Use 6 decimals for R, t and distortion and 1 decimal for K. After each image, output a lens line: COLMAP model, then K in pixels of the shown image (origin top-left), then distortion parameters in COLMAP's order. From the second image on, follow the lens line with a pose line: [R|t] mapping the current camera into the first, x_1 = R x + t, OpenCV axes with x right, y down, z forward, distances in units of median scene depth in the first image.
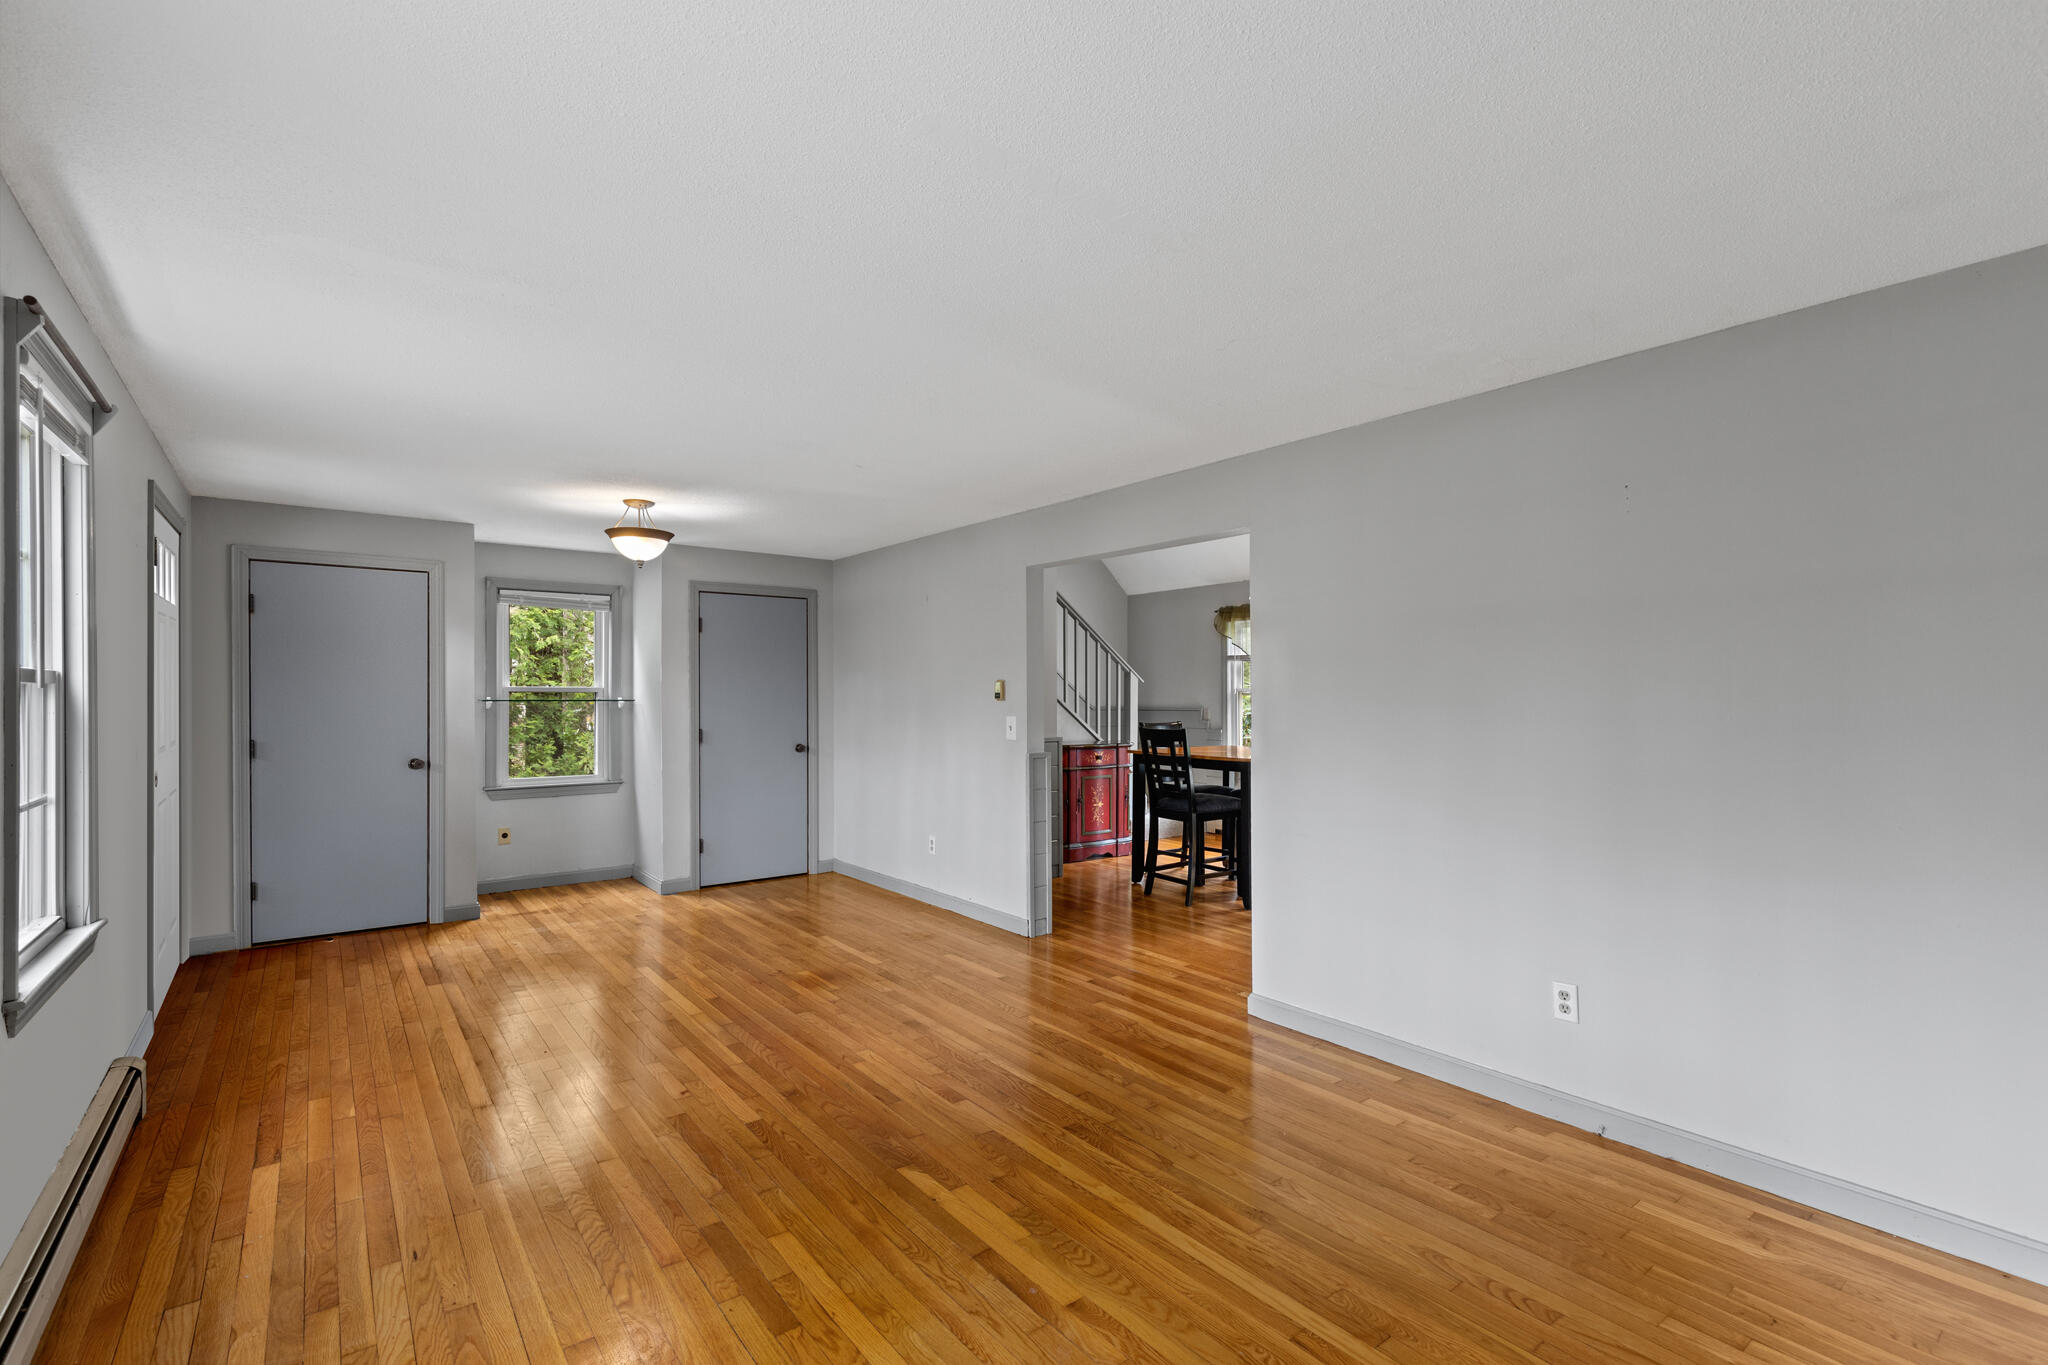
lens RADIAL K [[914.7, 0, 1036.7], [0, 914.7, 706.1], [0, 0, 1]] dist [0.001349, 0.000149]
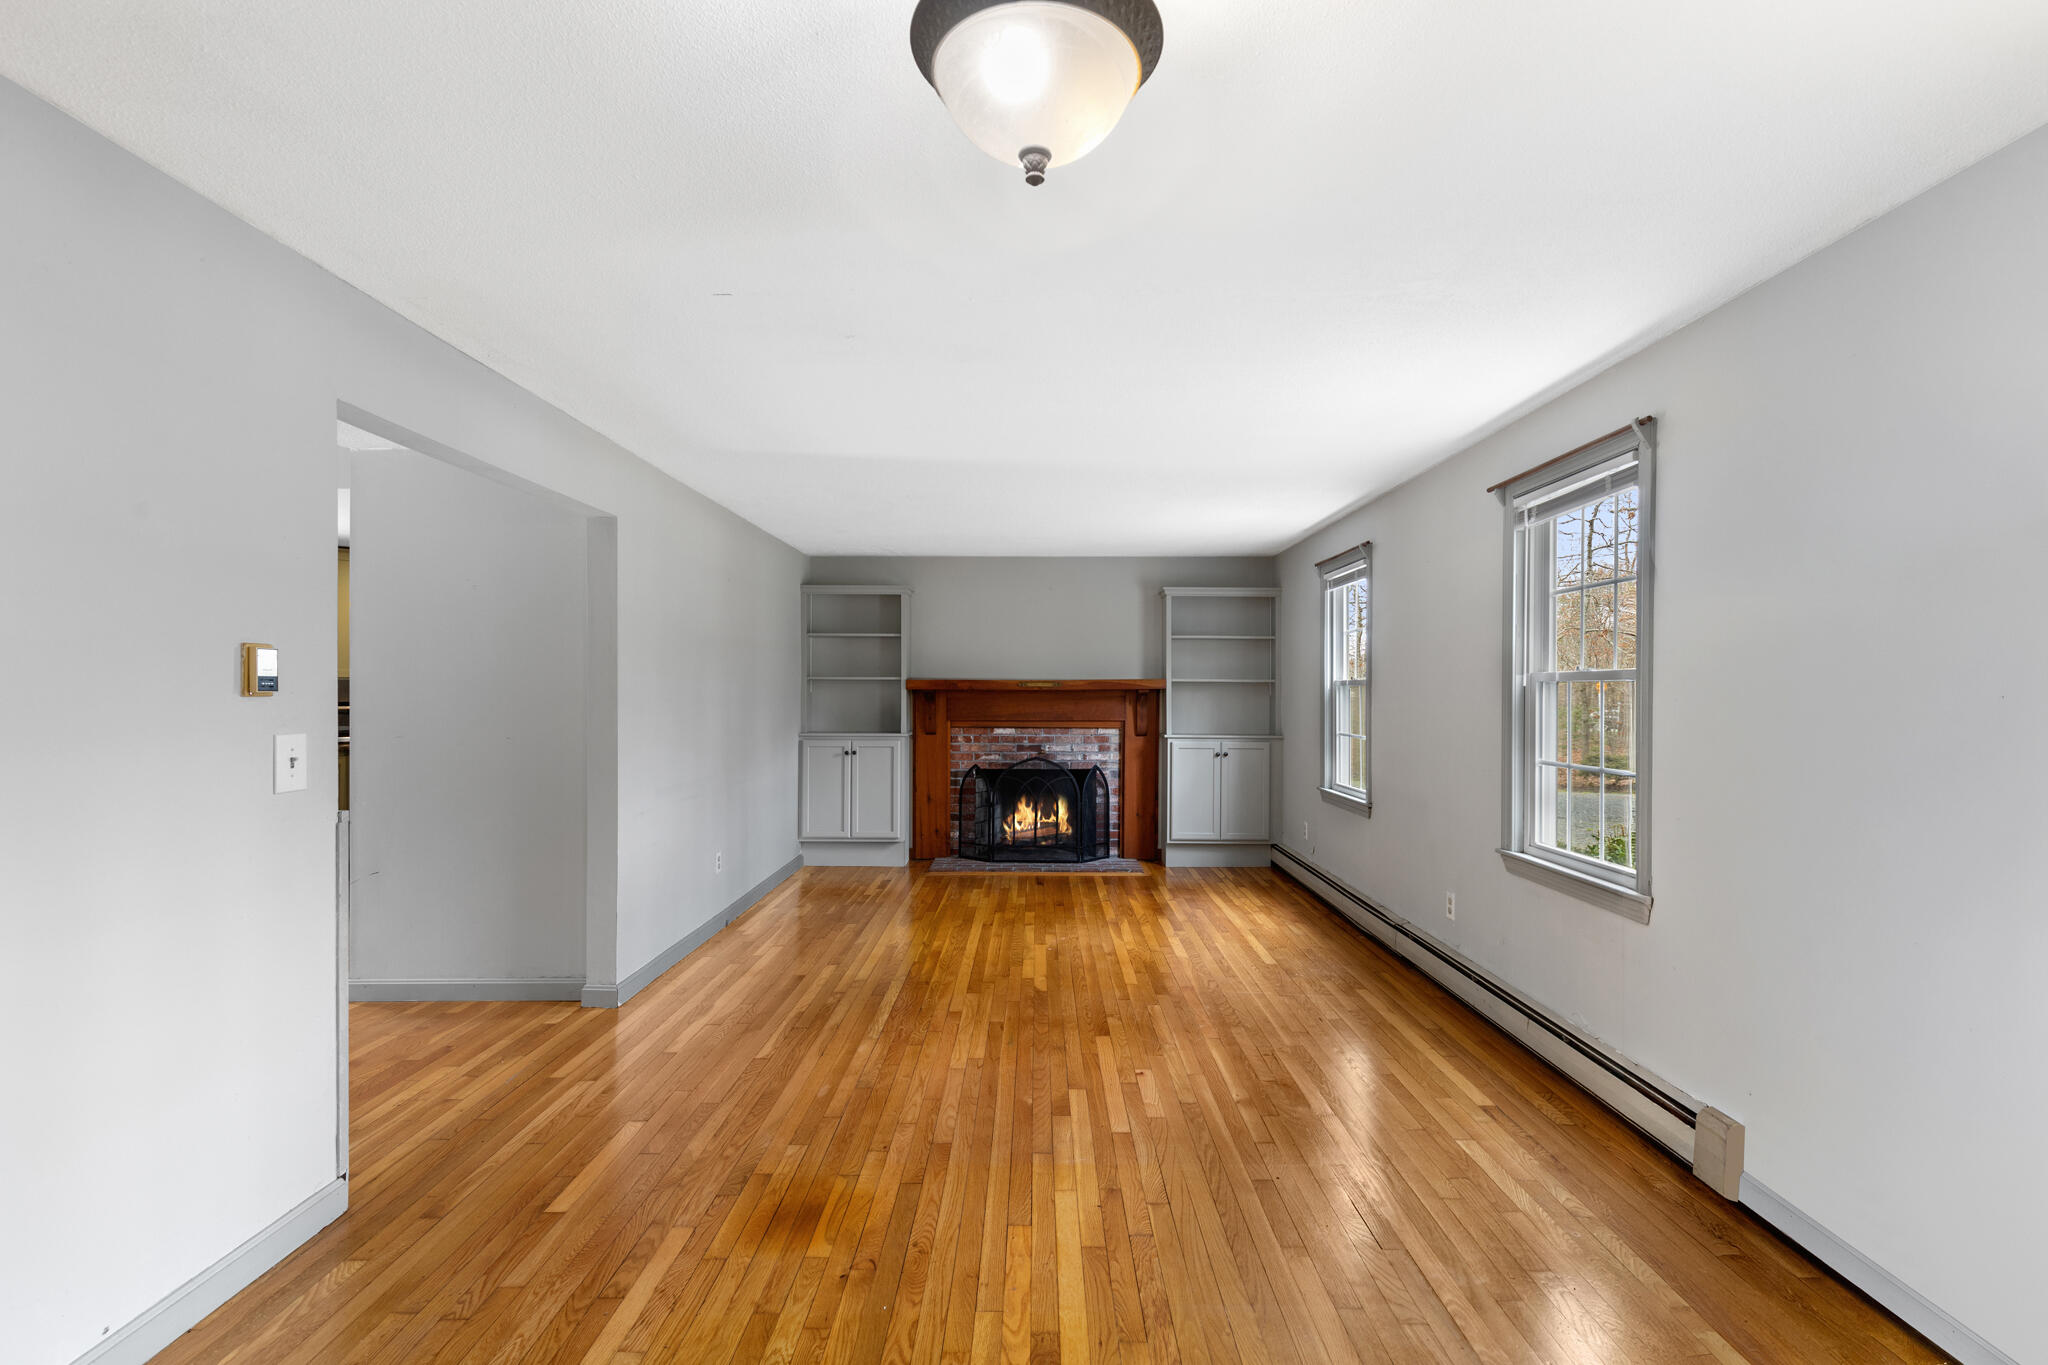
lens RADIAL K [[923.9, 0, 1026.1], [0, 923.9, 695.4], [0, 0, 1]] dist [0.006391, -0.000035]
pose [[-0.778760, -0.004389, 0.627307, -0.917539], [0.005231, 0.999895, 0.013491, -0.017791], [-0.627300, 0.013788, -0.778655, 1.848776]]
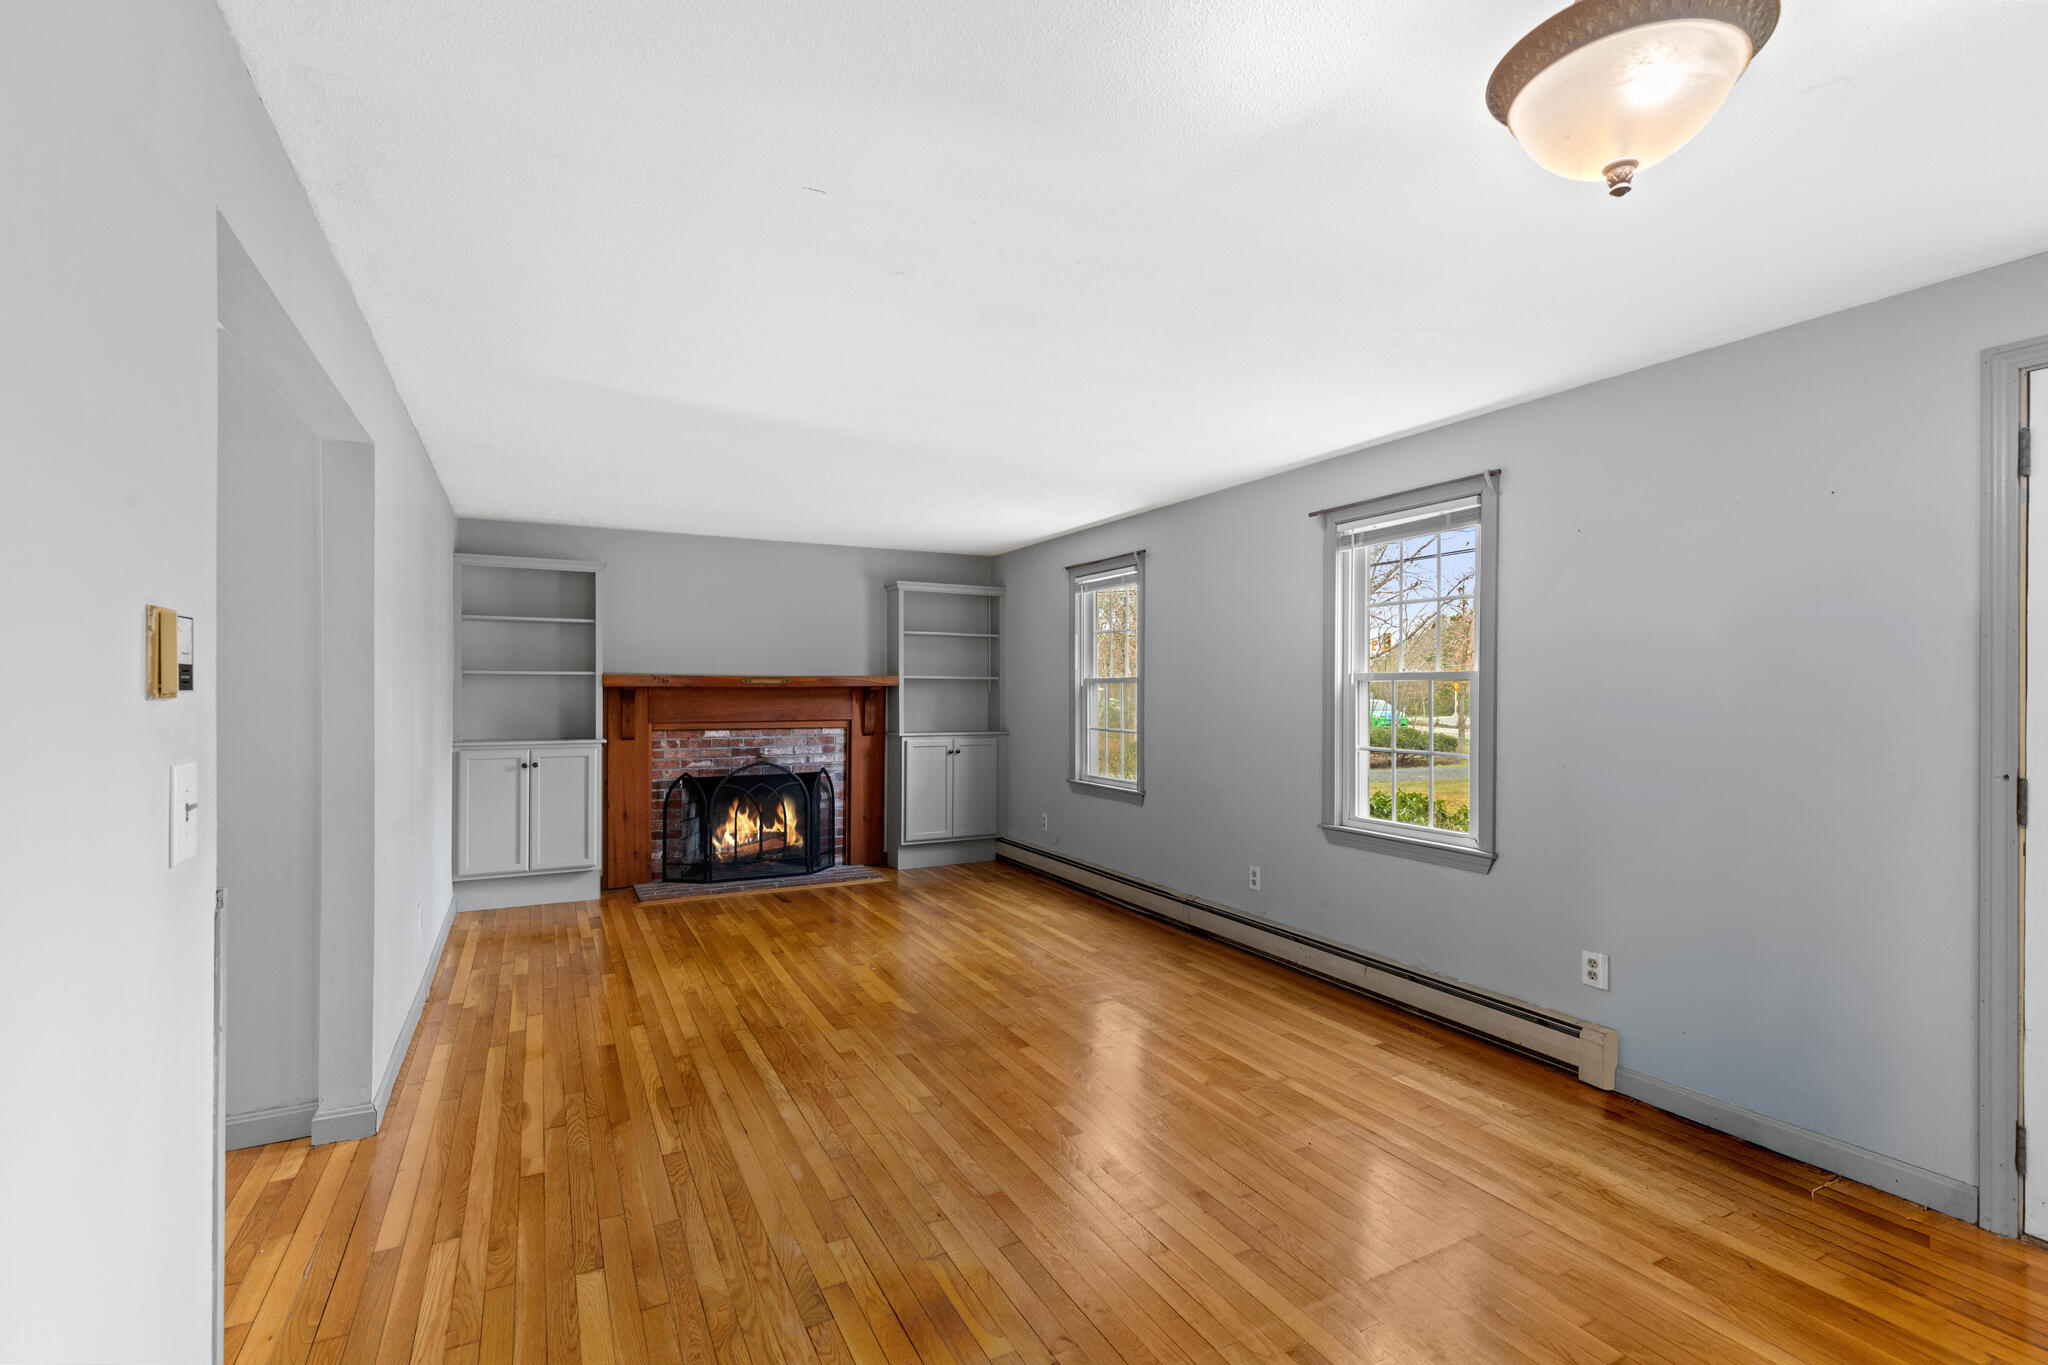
lens RADIAL K [[938.2, 0, 1024.0], [0, 938.2, 682.5], [0, 0, 1]] dist [0.007122, -0.000601]
pose [[-0.982701, 0.000455, 0.185199, -0.486730], [0.001334, 0.999988, 0.004620, -0.019392], [-0.185195, 0.004787, -0.982690, 1.996952]]
